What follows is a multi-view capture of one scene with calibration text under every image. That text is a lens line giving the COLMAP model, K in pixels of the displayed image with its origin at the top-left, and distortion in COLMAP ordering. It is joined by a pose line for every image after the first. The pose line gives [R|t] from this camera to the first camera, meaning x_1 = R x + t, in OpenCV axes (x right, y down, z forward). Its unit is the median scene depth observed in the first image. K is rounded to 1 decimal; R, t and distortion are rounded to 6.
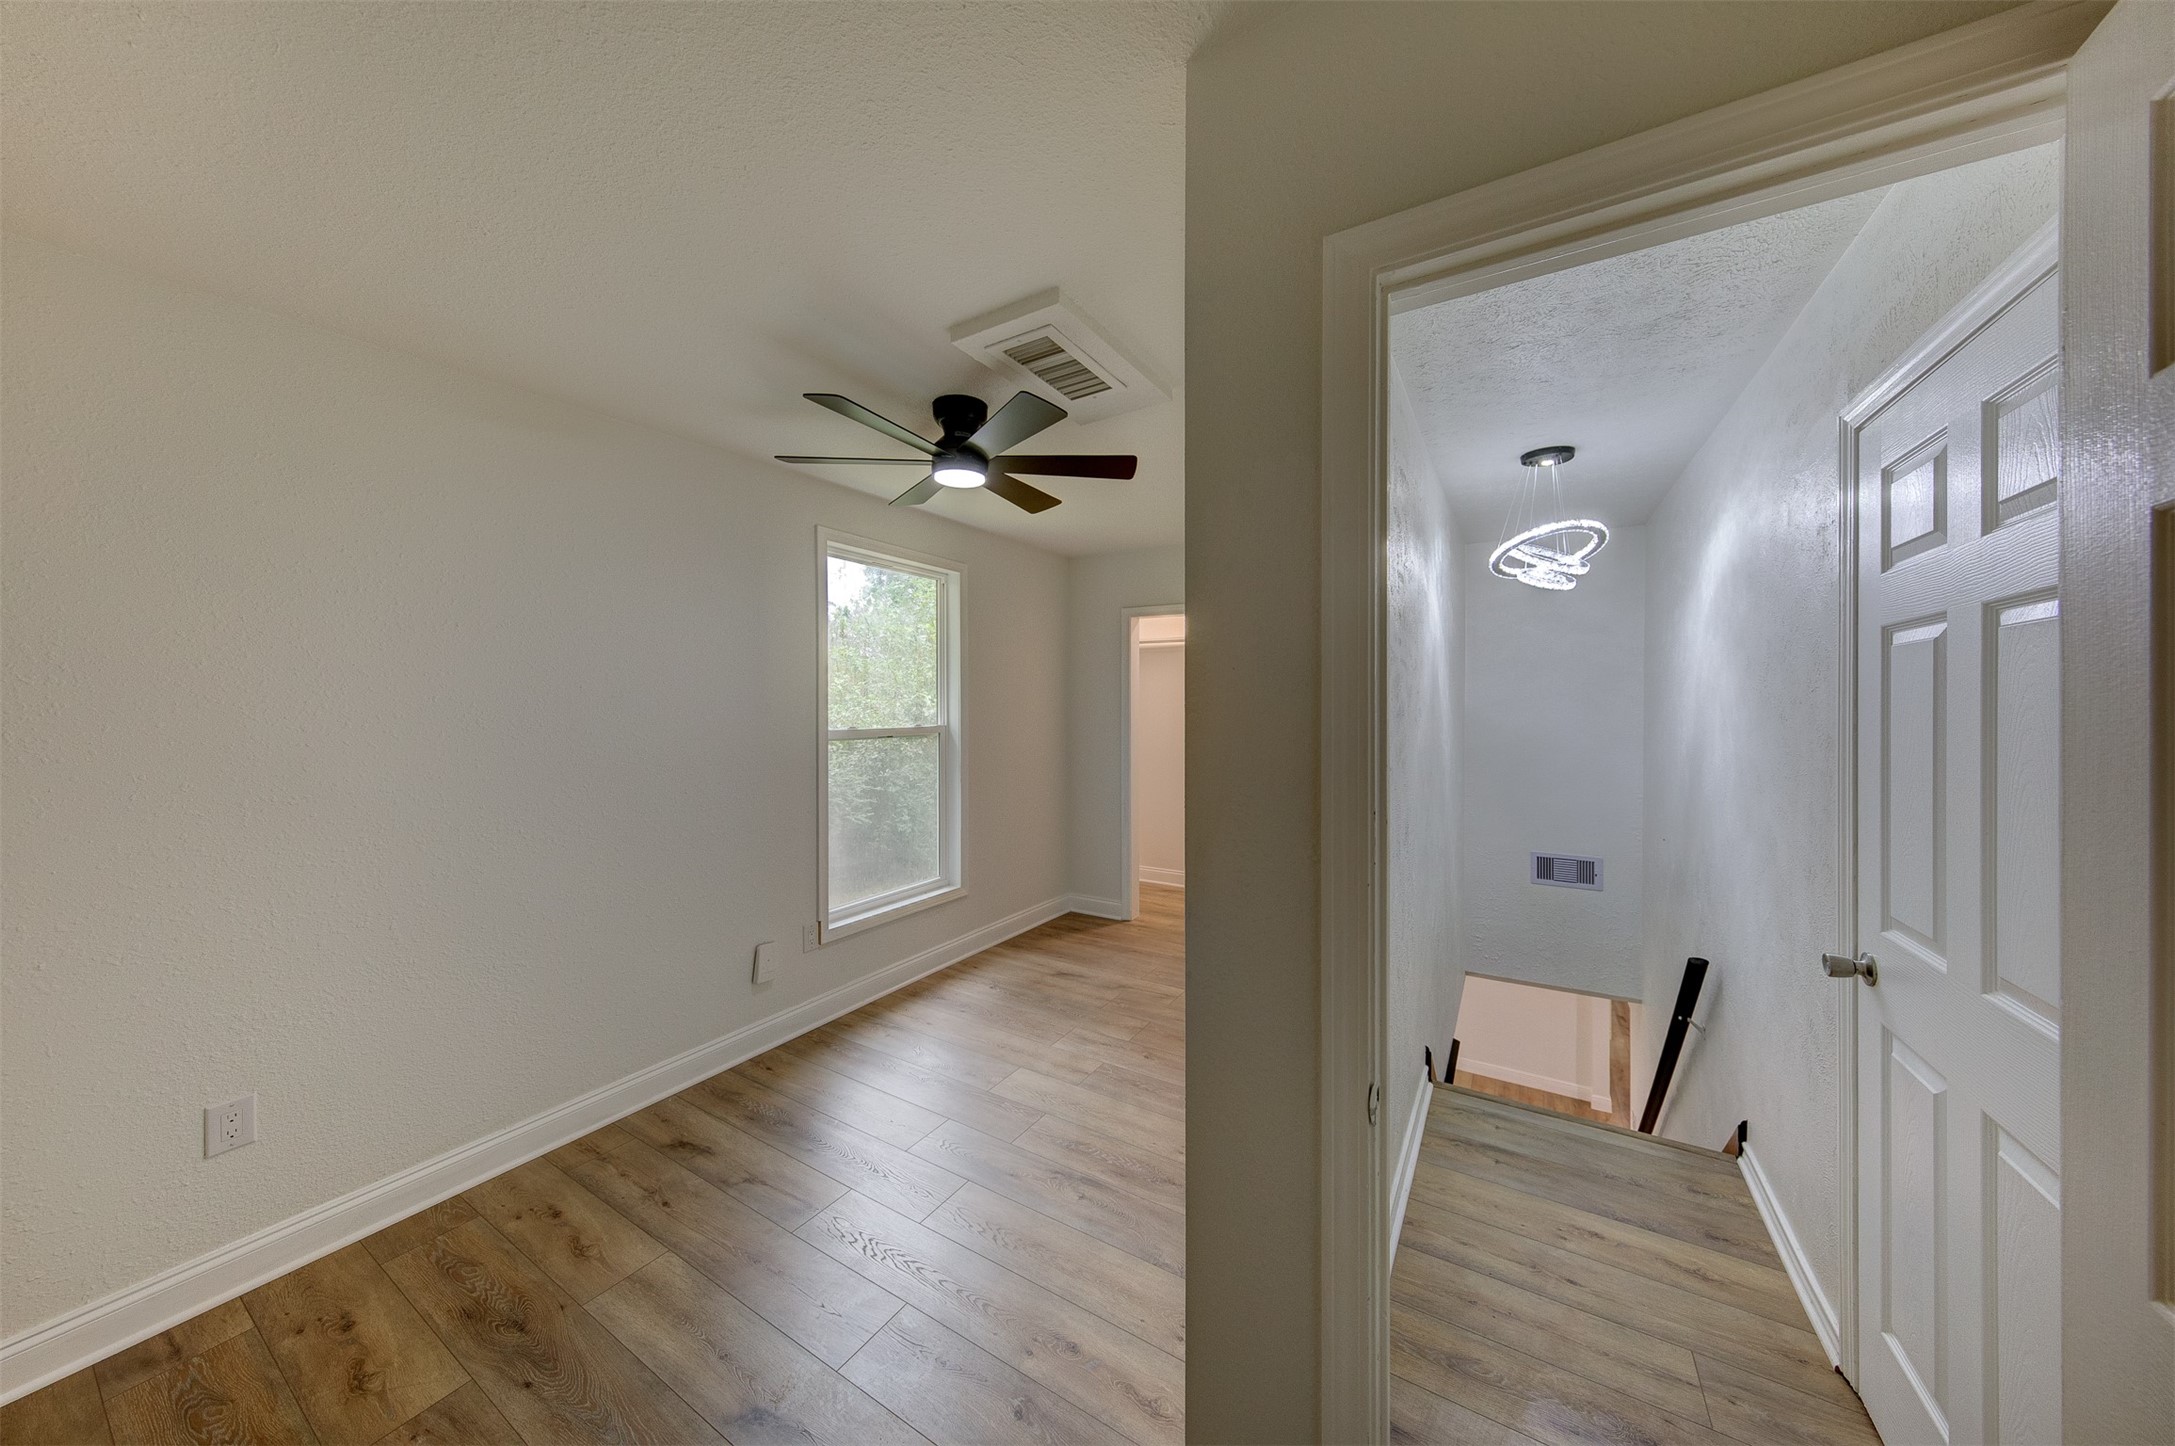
lens RADIAL K [[702.4, 0, 1069.7], [0, 702.4, 717.6], [0, 0, 1]] dist [0.001246, -0.000012]
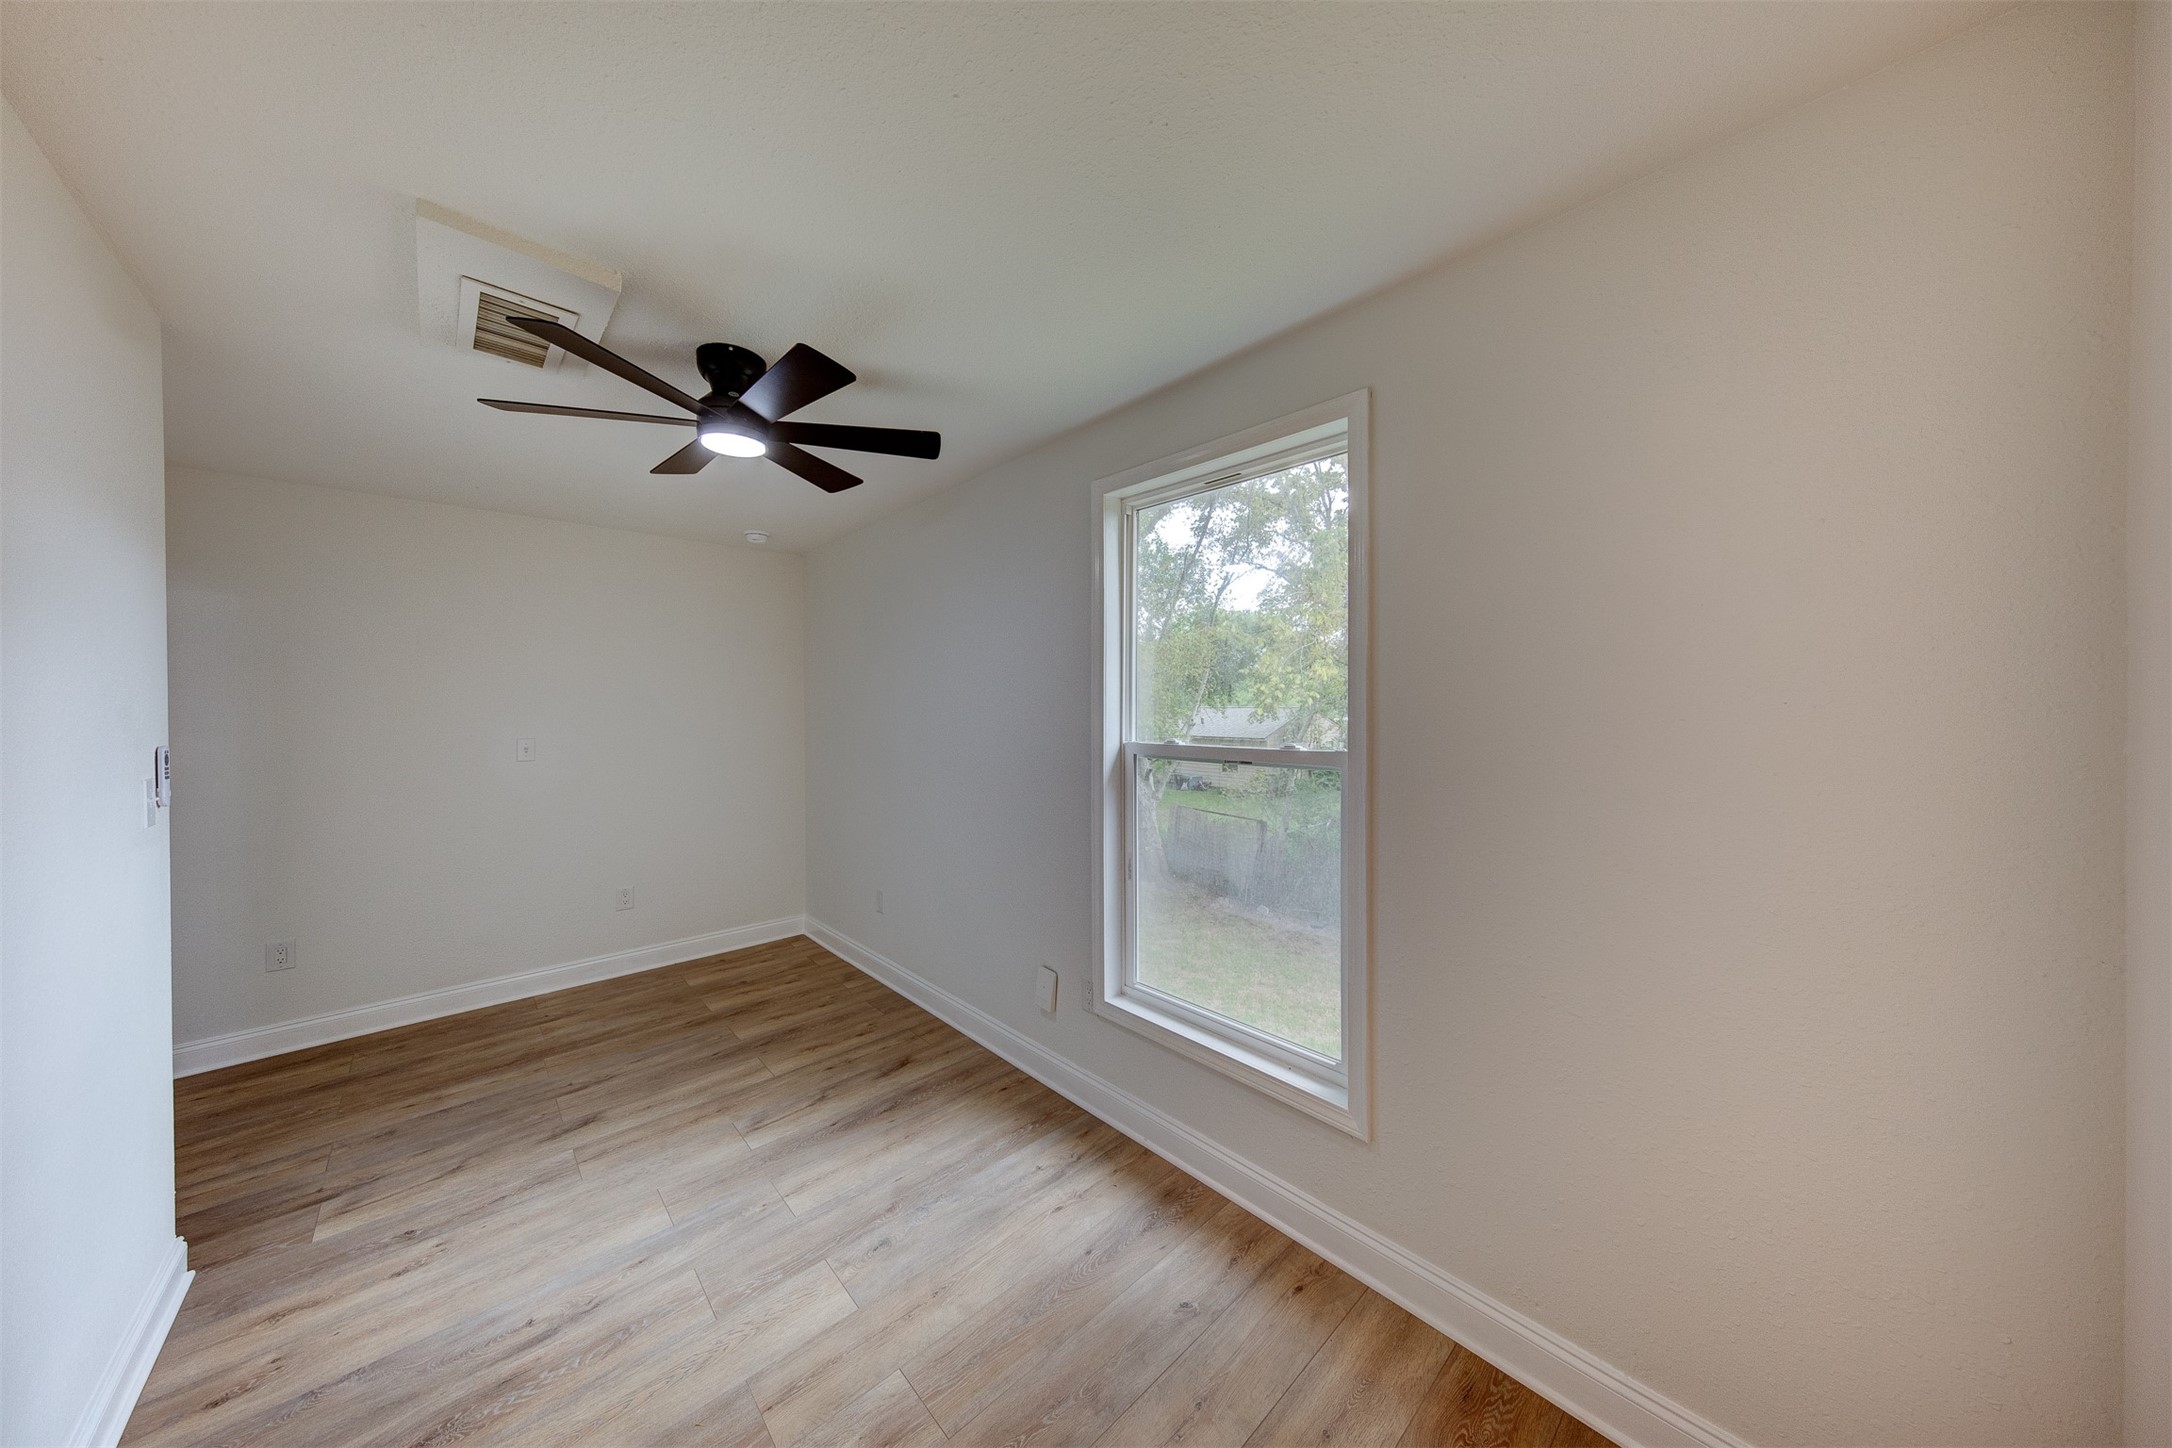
lens RADIAL K [[725.6, 0, 1092.8], [0, 725.6, 705.1], [0, 0, 1]] dist [0.000468, -0.000069]
pose [[-0.269587, 0.008492, -0.962938, 0.485498], [-0.009320, 0.999891, 0.011427, -0.031713], [0.962931, 0.012055, -0.269479, 1.394605]]
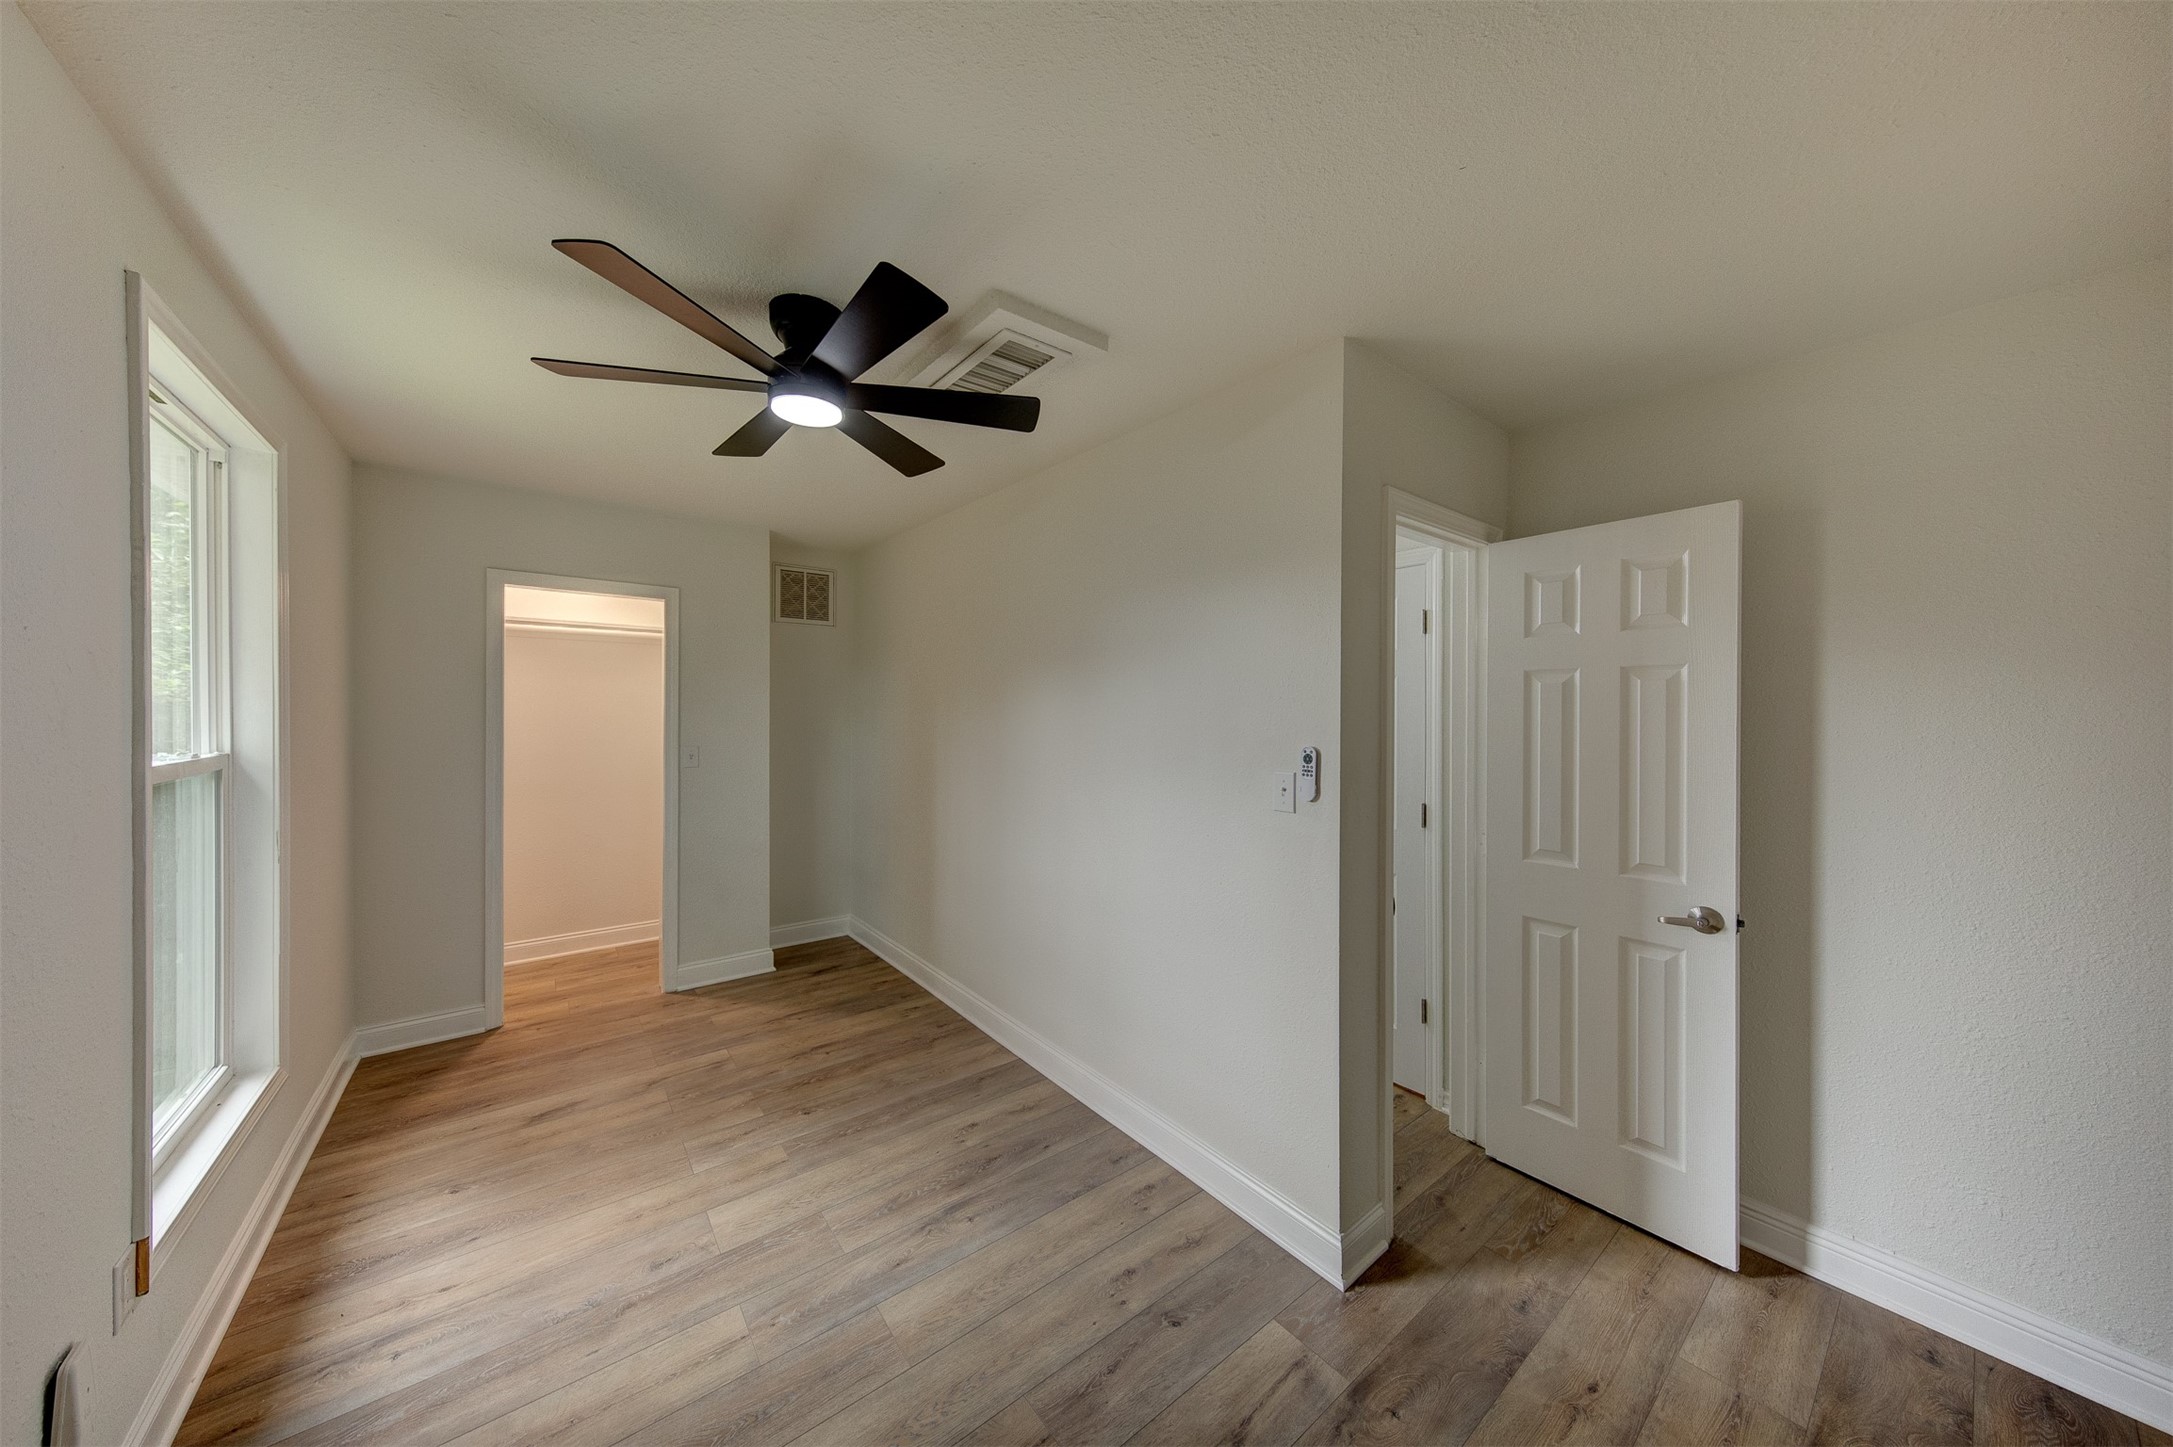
lens RADIAL K [[720.3, 0, 1087.6], [0, 720.3, 713.5], [0, 0, 1]] dist [0.014746, -0.000046]
pose [[0.337368, 0.001419, 0.941372, -0.666471], [0.009120, 0.999947, -0.004776, -0.011186], [-0.941329, 0.010196, 0.337338, 0.378730]]
